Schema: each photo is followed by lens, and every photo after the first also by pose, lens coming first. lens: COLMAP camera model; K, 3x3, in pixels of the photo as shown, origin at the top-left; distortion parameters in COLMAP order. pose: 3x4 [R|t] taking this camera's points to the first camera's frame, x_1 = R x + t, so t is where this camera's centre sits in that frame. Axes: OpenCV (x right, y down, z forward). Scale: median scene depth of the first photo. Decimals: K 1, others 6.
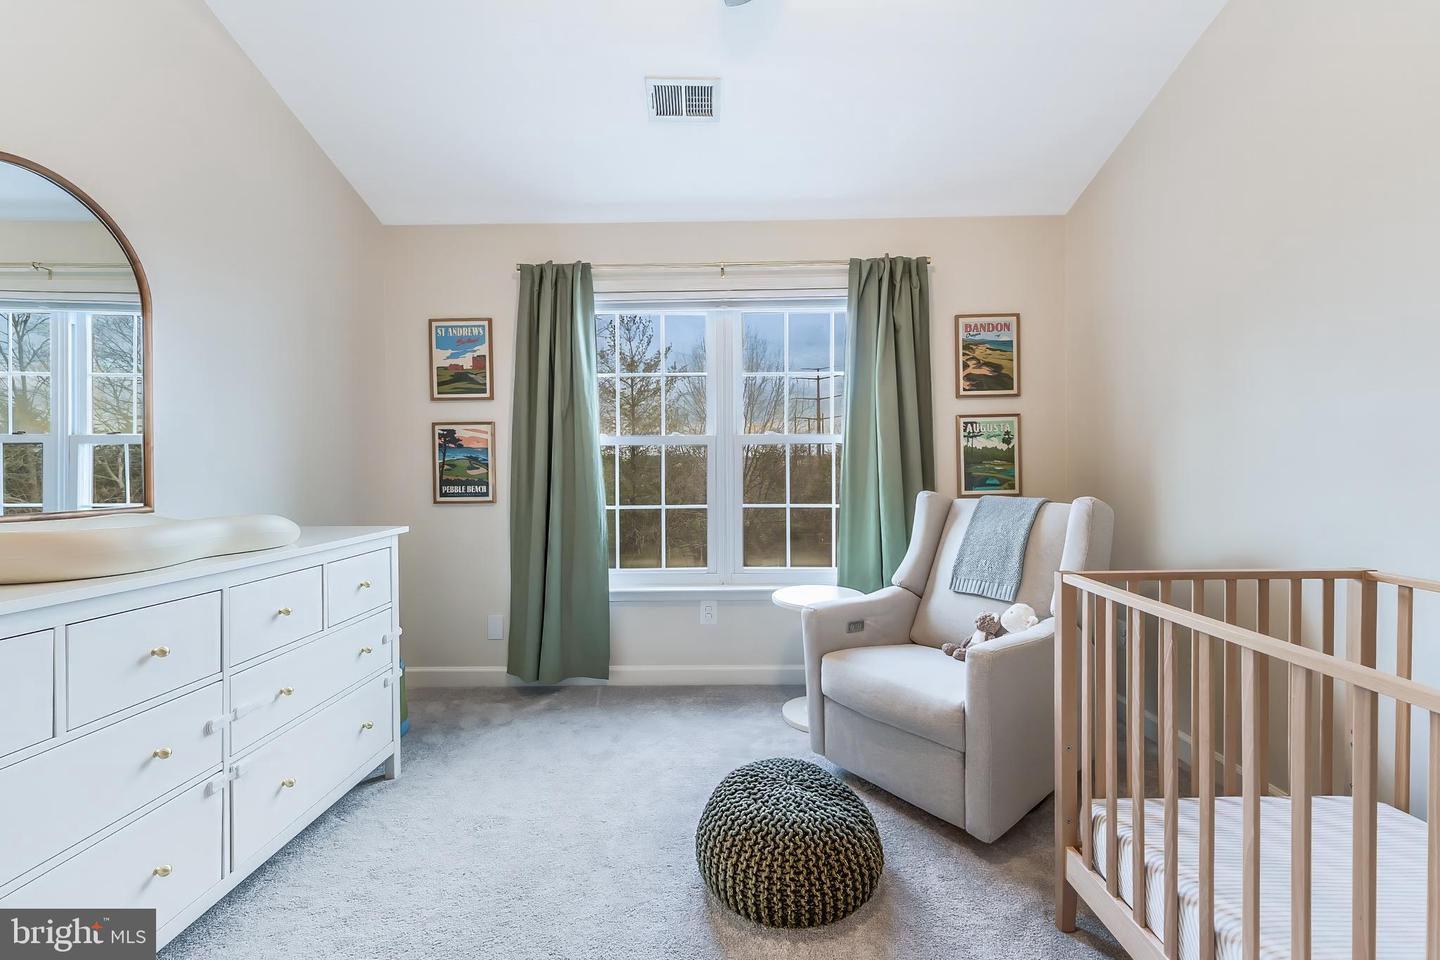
lens RADIAL K [[566.5, 0, 727.6], [0, 566.5, 476.0], [0, 0, 1]] dist [0.001123, 0.000043]
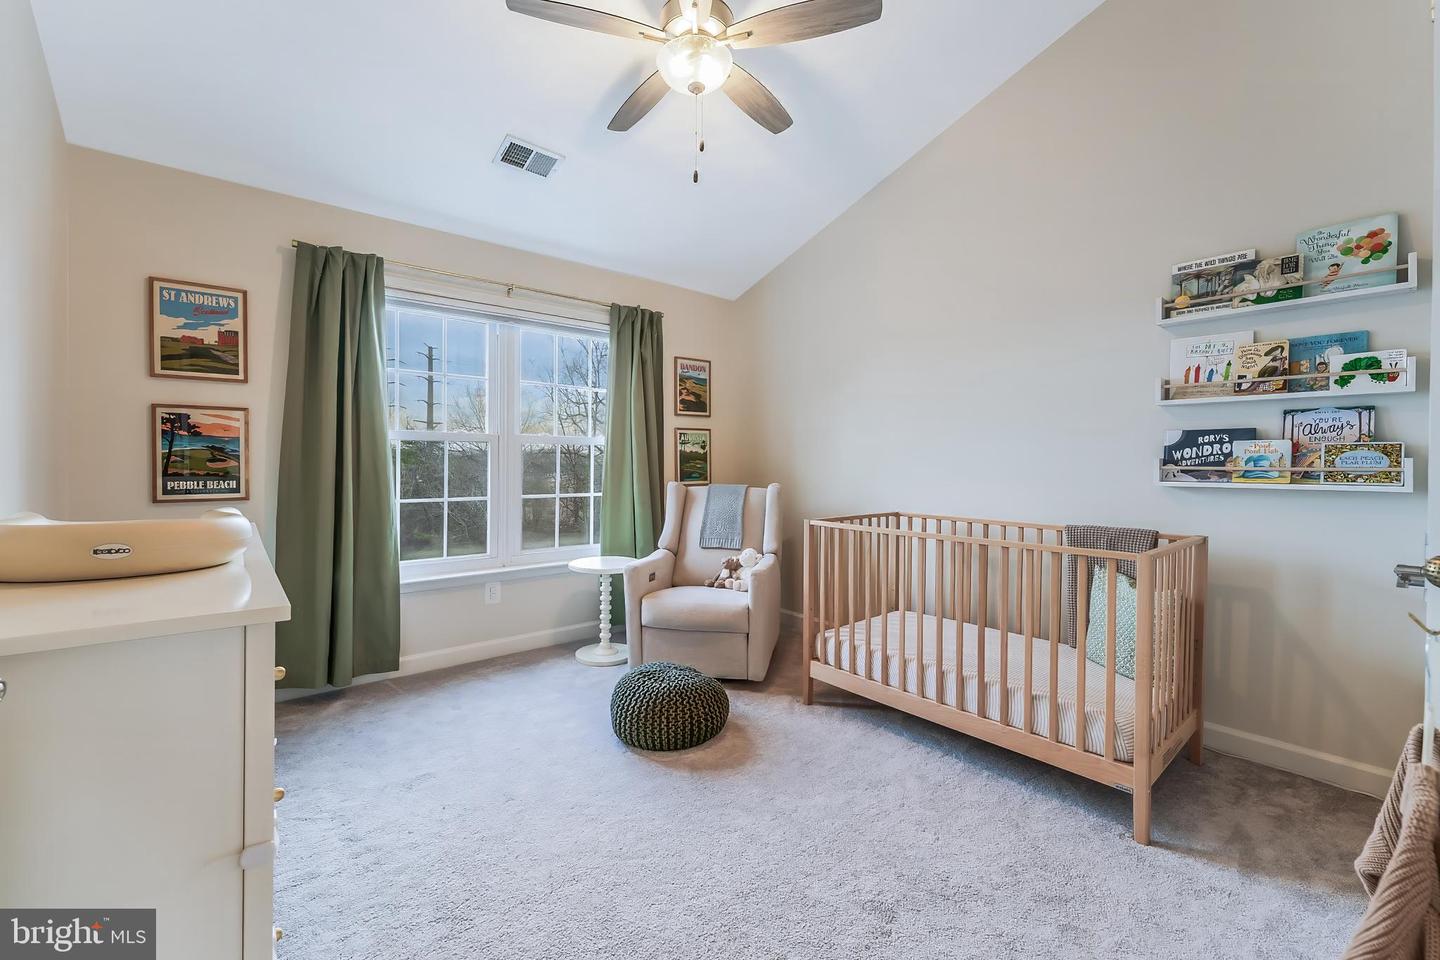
lens RADIAL K [[581.6, 0, 697.0], [0, 581.6, 472.2], [0, 0, 1]] dist [-0.013817, -0.000083]
pose [[0.774164, 0.002639, 0.632979, -0.461116], [-0.001232, 0.999996, -0.002661, 0.005975], [-0.632983, 0.001280, 0.774164, -0.144242]]
